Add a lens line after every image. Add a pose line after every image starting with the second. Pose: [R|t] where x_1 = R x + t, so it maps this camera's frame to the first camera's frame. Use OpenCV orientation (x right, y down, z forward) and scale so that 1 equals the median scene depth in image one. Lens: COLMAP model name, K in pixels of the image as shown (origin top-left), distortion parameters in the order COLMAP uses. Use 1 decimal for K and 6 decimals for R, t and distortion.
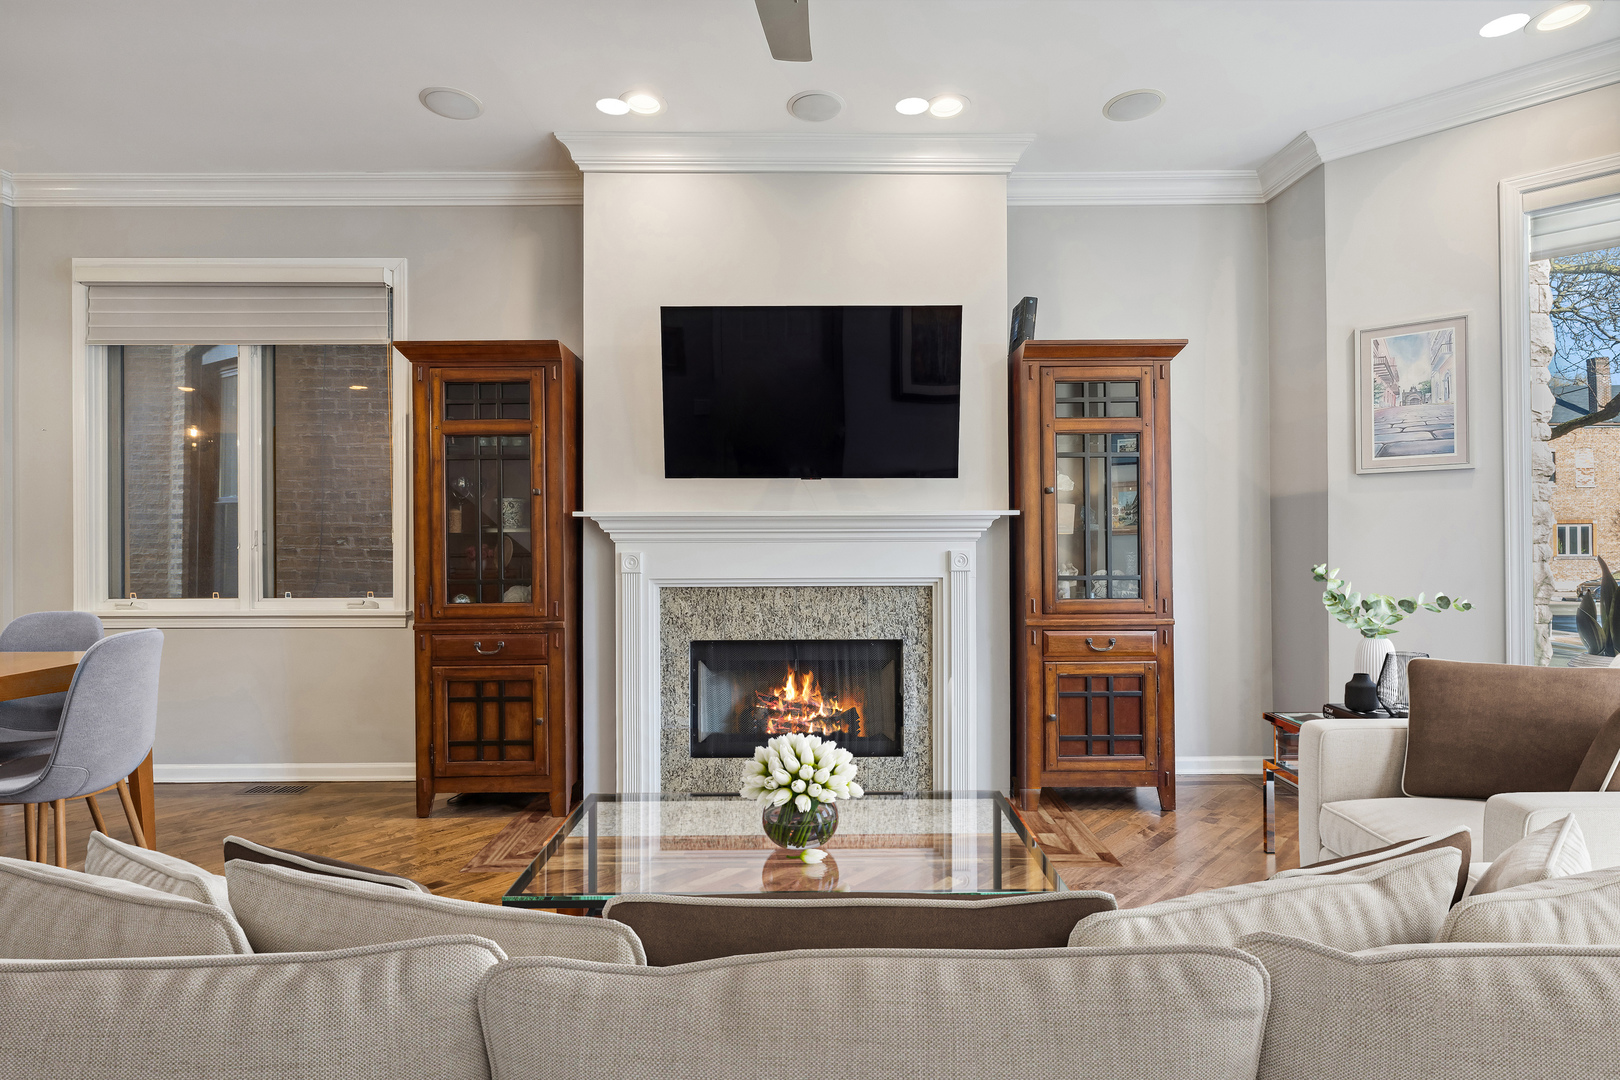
lens RADIAL K [[777.1, 0, 818.4], [0, 777.1, 538.0], [0, 0, 1]] dist [-0.005566, -0.000748]
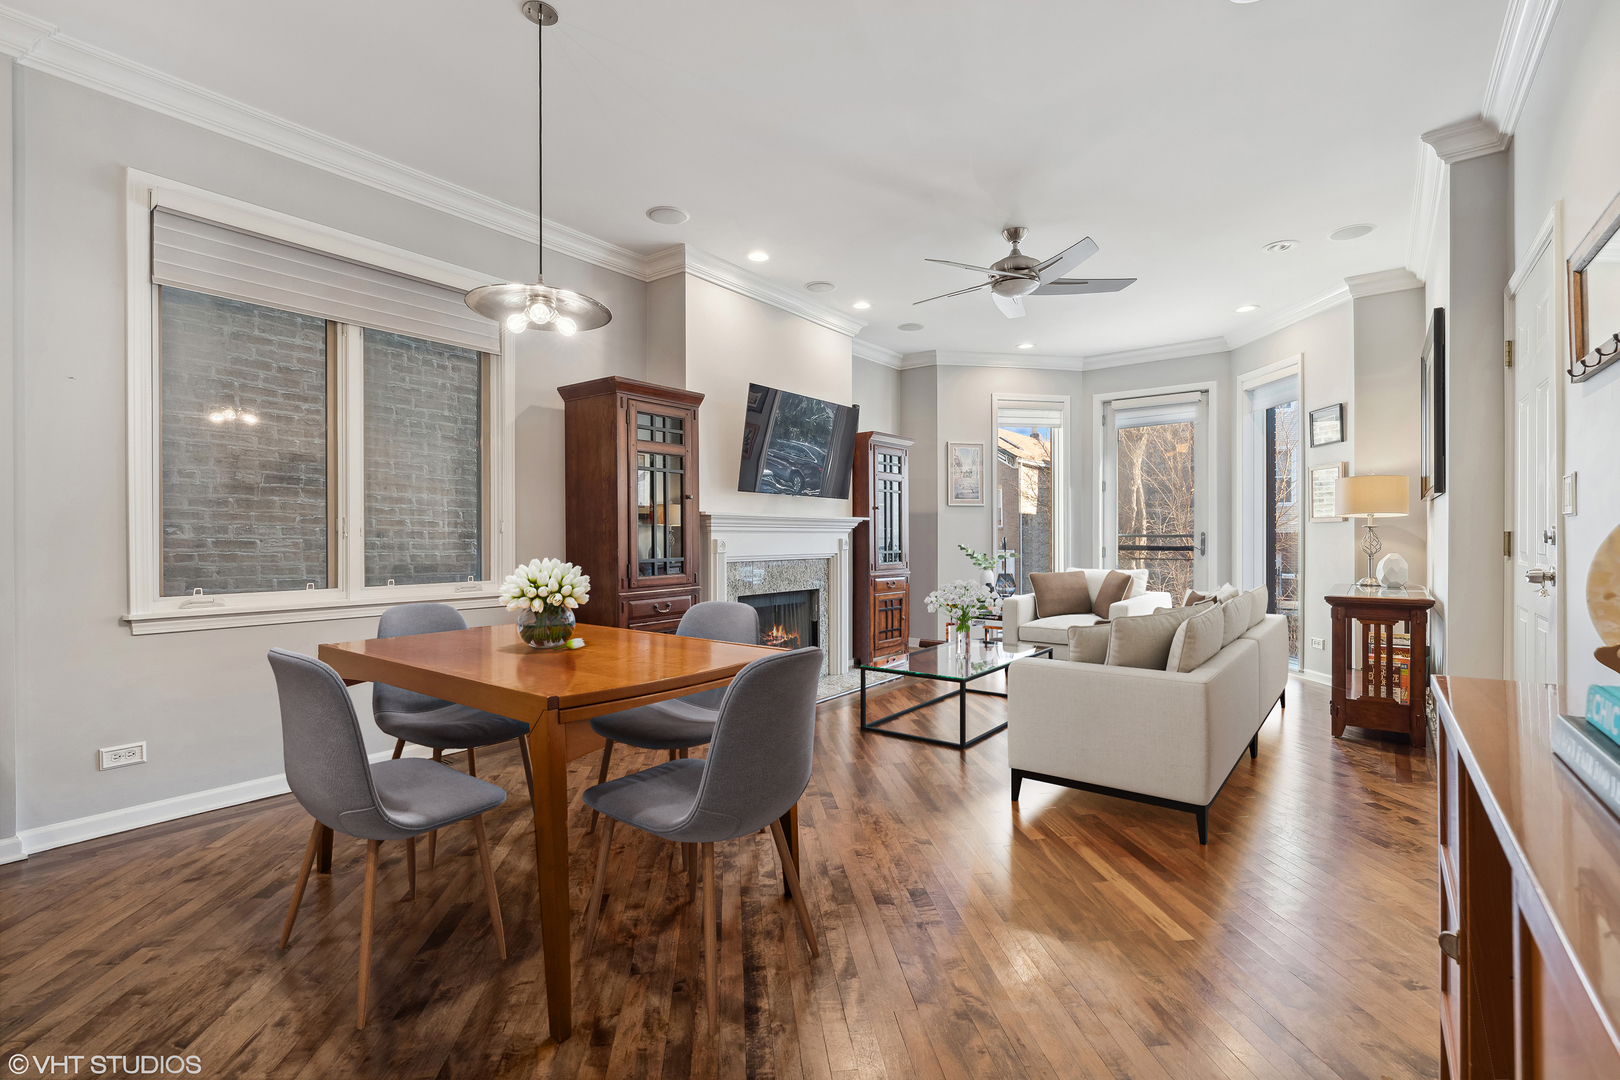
lens RADIAL K [[755.4, 0, 794.3], [0, 755.4, 547.2], [0, 0, 1]] dist [-0.001732, 0.000056]
pose [[0.613934, -0.007458, 0.789322, -1.294252], [-0.005976, 0.999883, 0.014096, 0.012005], [-0.789334, -0.013372, 0.613818, -0.016252]]
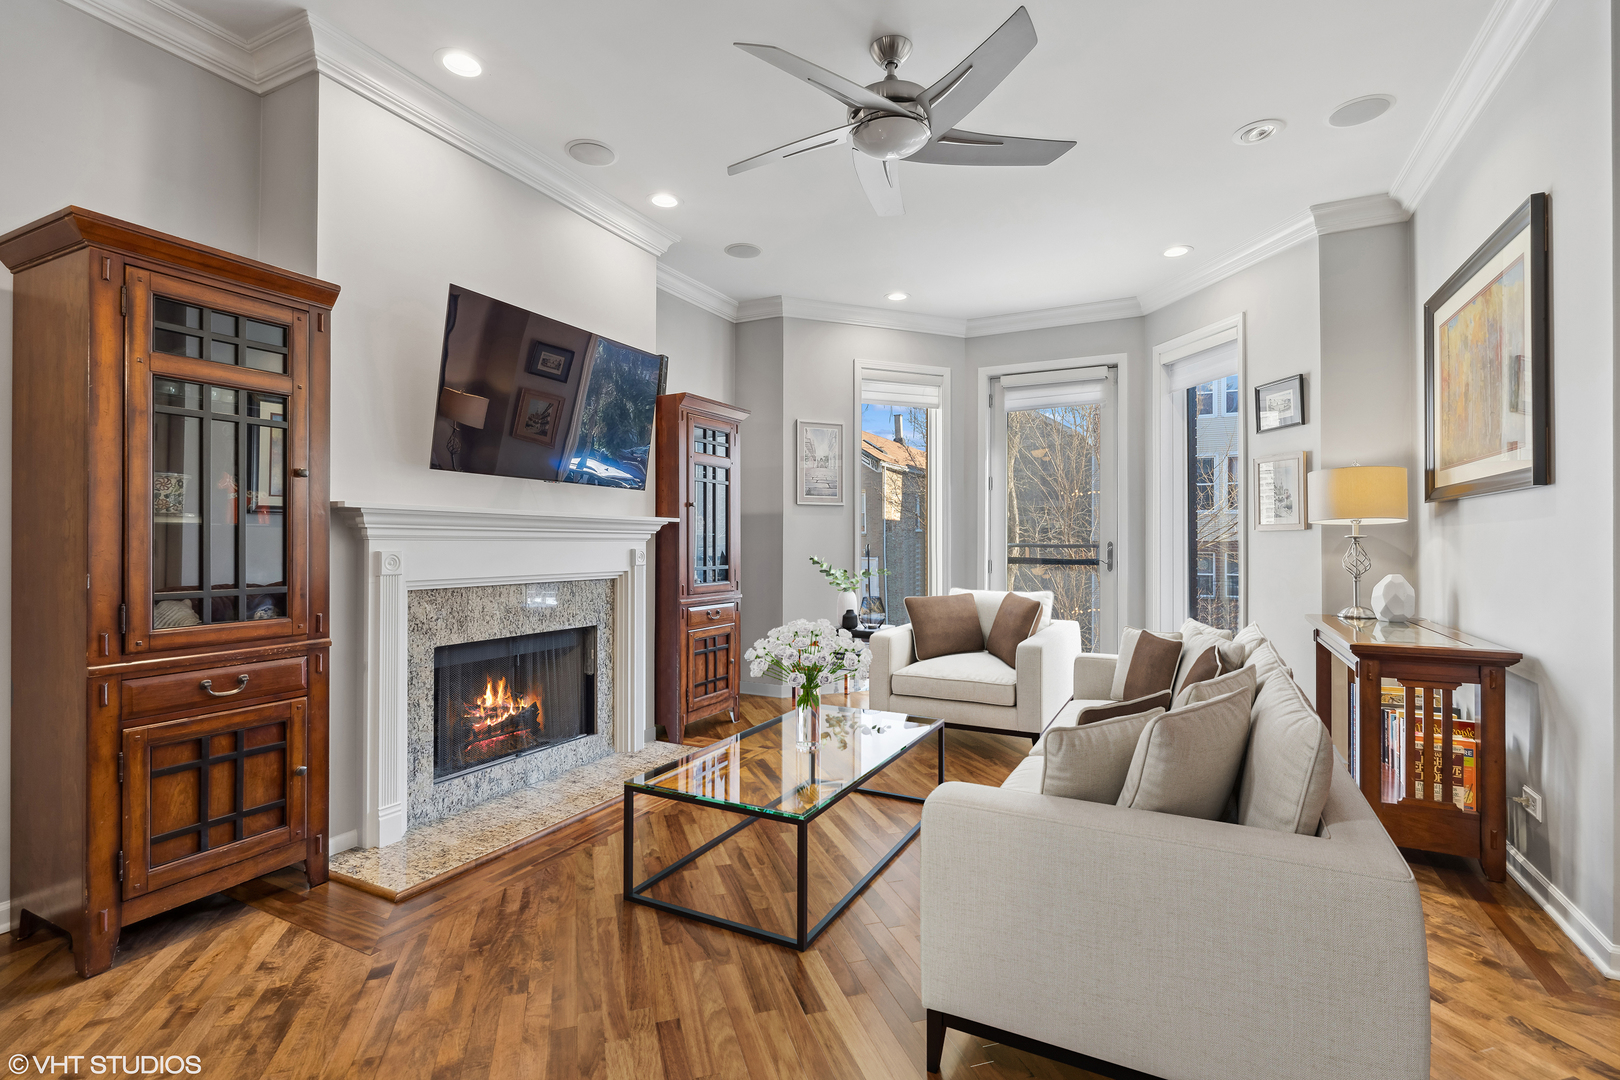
lens RADIAL K [[755.4, 0, 784.7], [0, 755.4, 535.5], [0, 0, 1]] dist [-0.001732, 0.000056]
pose [[0.478118, 0.014722, 0.878172, -0.755589], [-0.012201, 0.999874, -0.010119, 0.003983], [-0.878211, -0.005877, 0.478238, 0.211270]]
